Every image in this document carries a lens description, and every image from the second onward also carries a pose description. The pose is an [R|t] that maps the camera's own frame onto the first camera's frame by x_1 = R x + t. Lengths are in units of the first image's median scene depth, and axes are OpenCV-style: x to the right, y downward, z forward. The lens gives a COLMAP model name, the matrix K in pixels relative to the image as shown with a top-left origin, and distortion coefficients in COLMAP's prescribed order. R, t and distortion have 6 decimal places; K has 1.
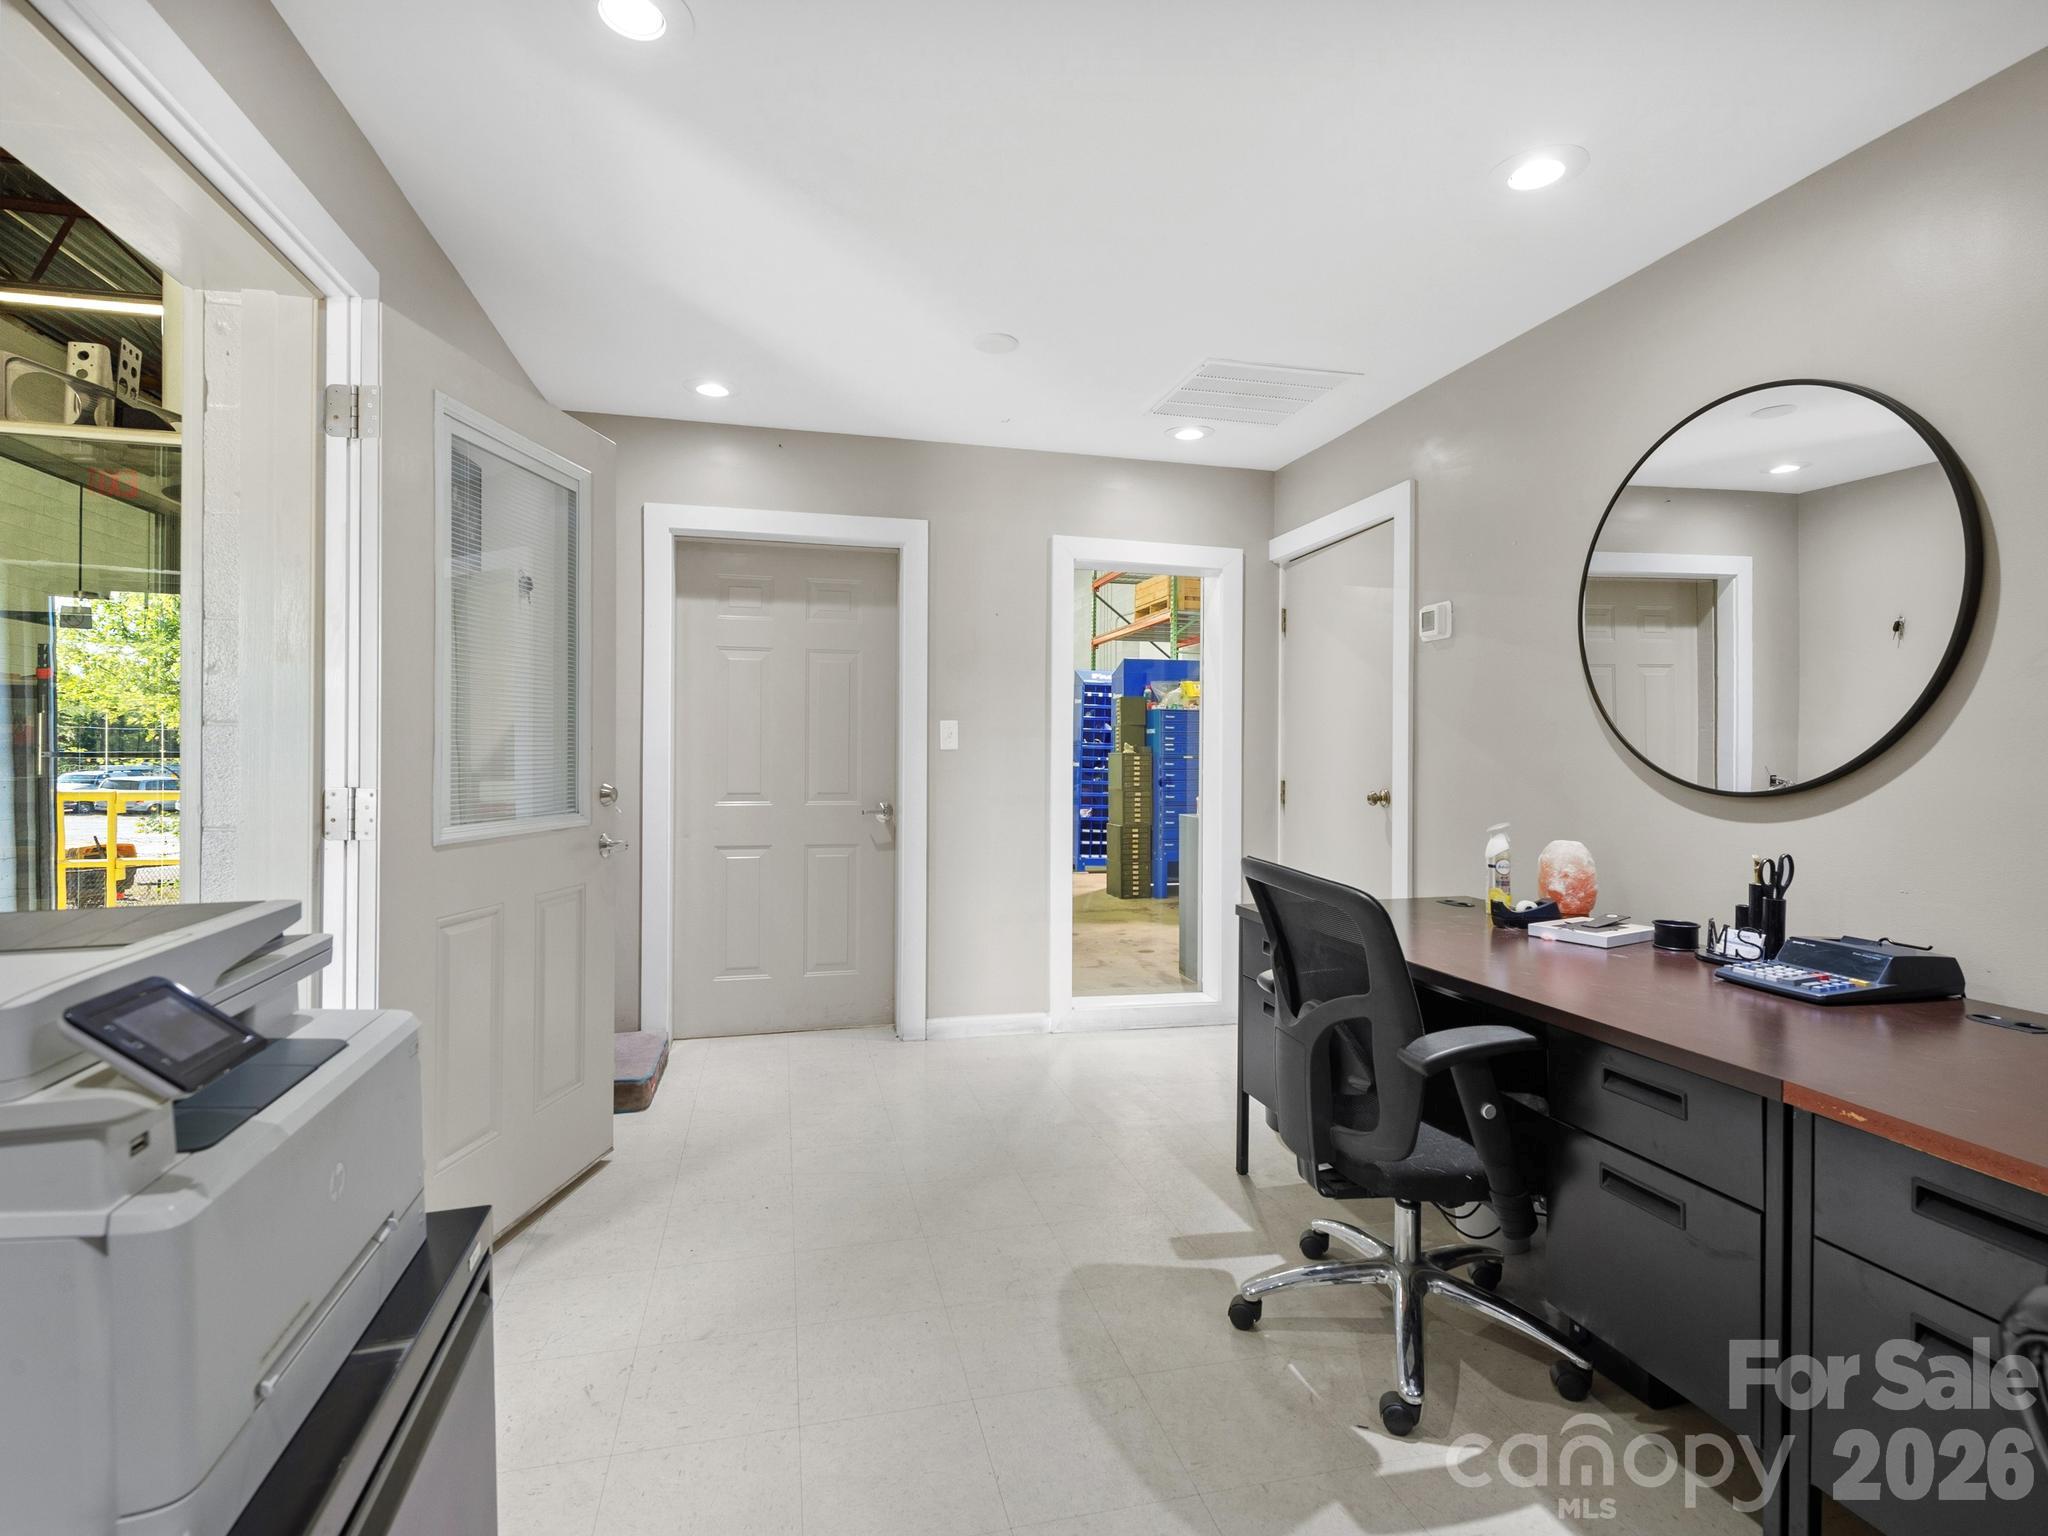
lens RADIAL K [[1012.7, 0, 1024.0], [0, 1012.7, 768.0], [0, 0, 1]] dist [-0.000061, 0.000116]
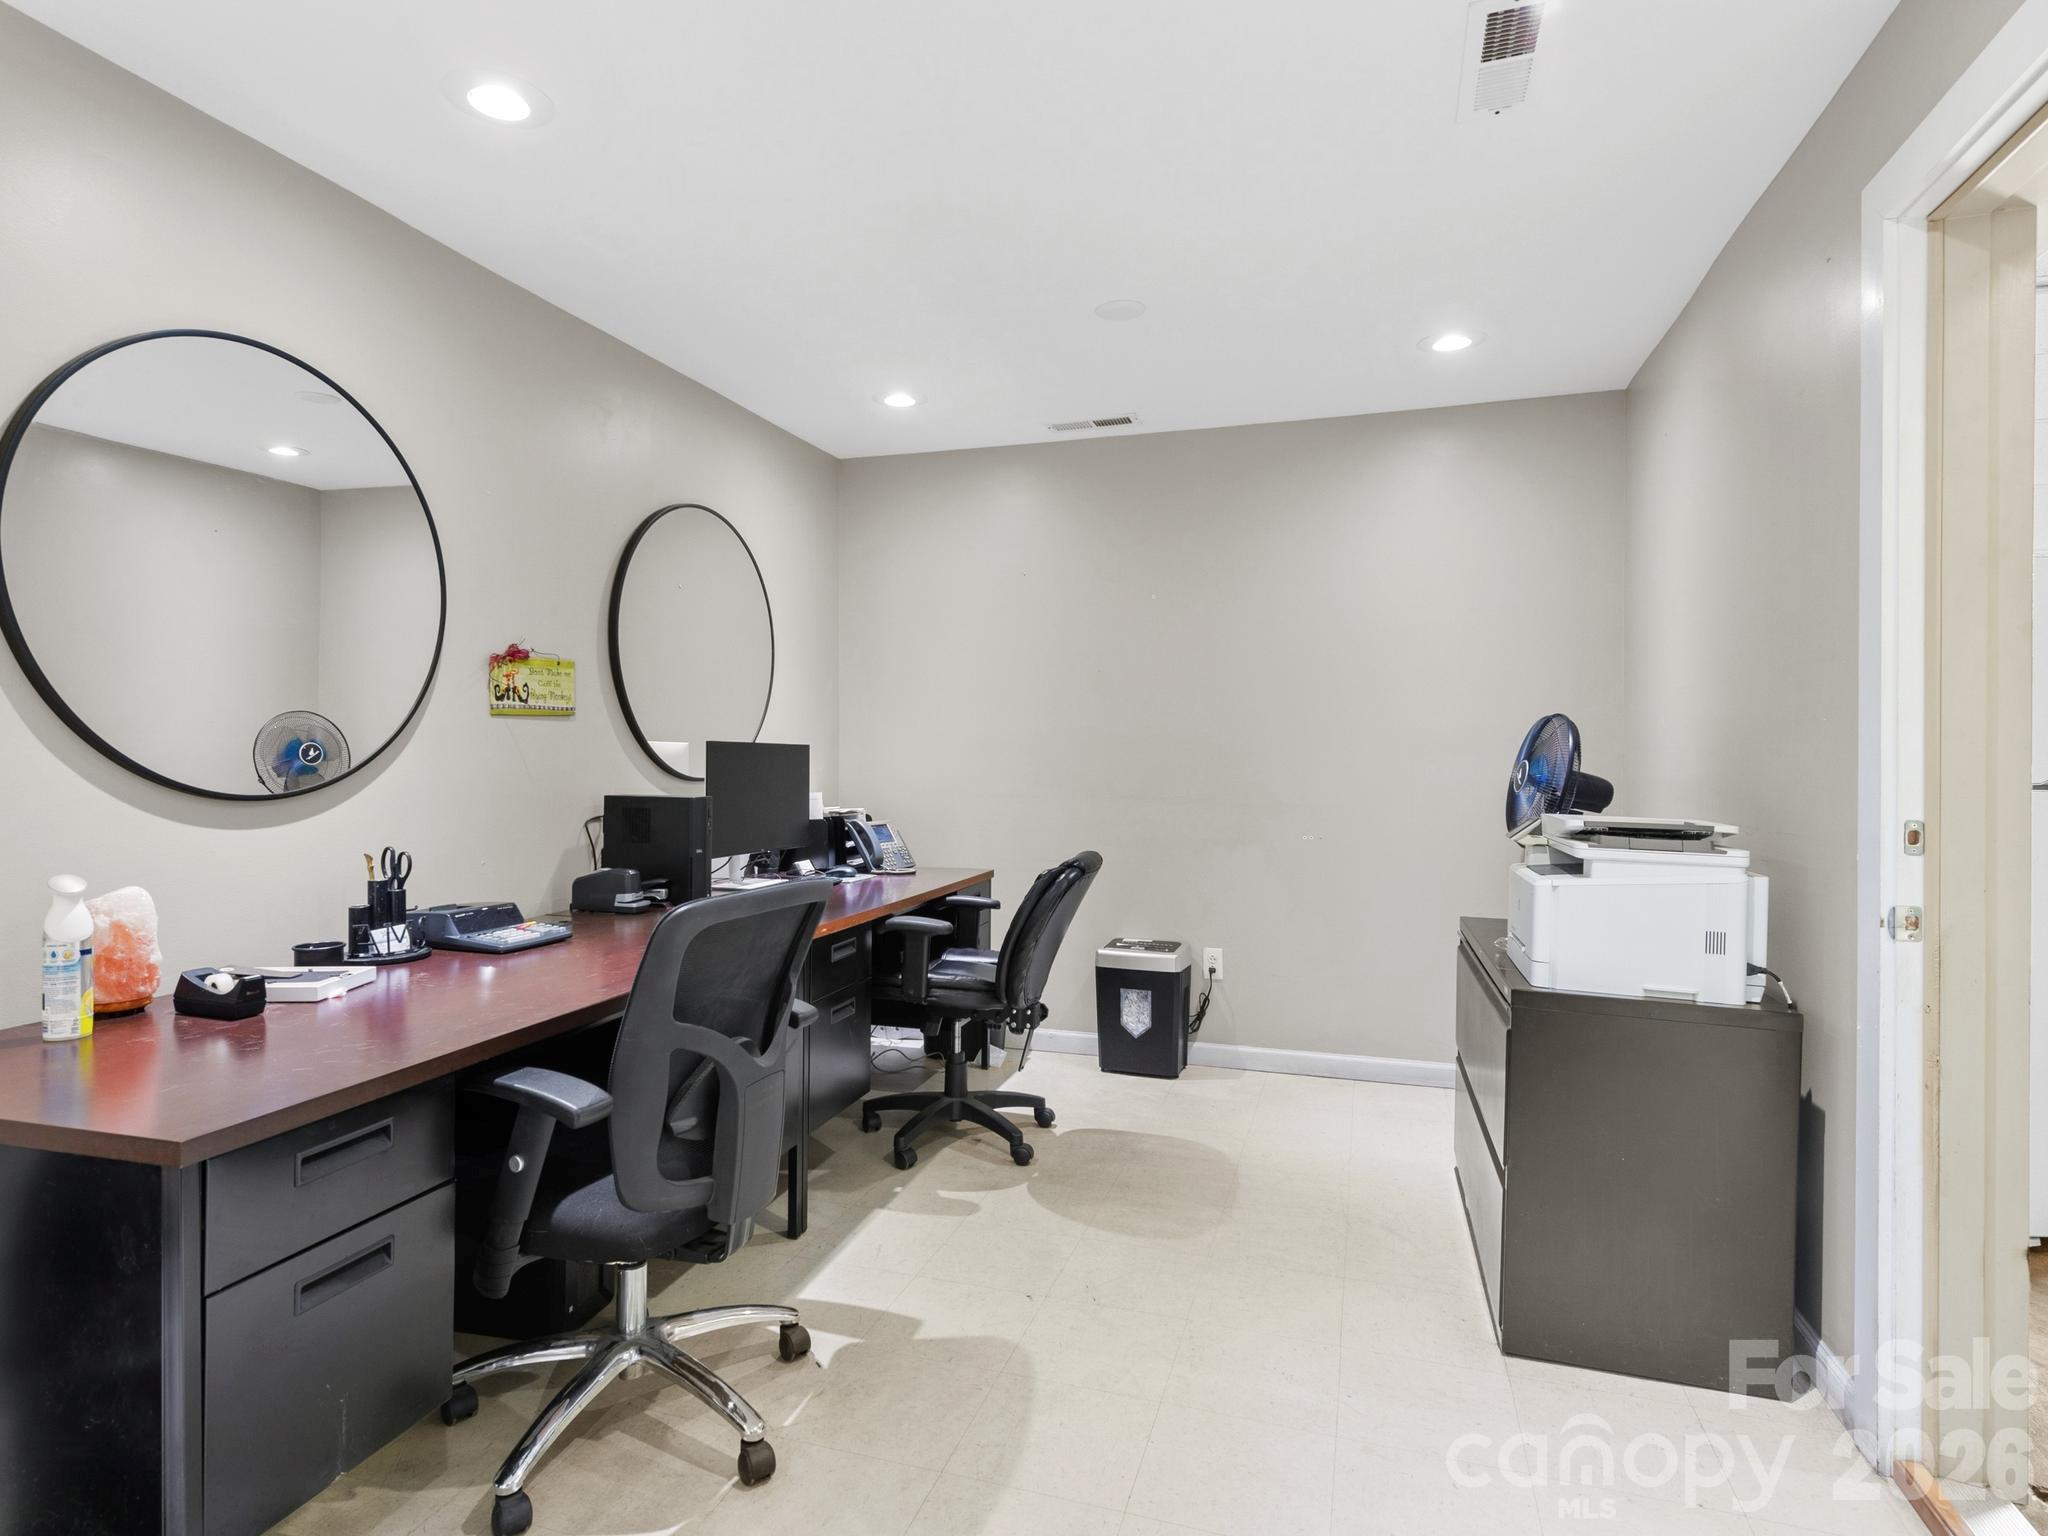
lens RADIAL K [[1045.5, 0, 1024.0], [0, 1045.5, 768.0], [0, 0, 1]] dist [0.000498, 0.000085]
pose [[-0.852656, -0.015132, 0.522254, -0.382240], [0.000176, 0.999572, 0.029248, -0.029475], [-0.522473, 0.025031, -0.852289, 1.584727]]
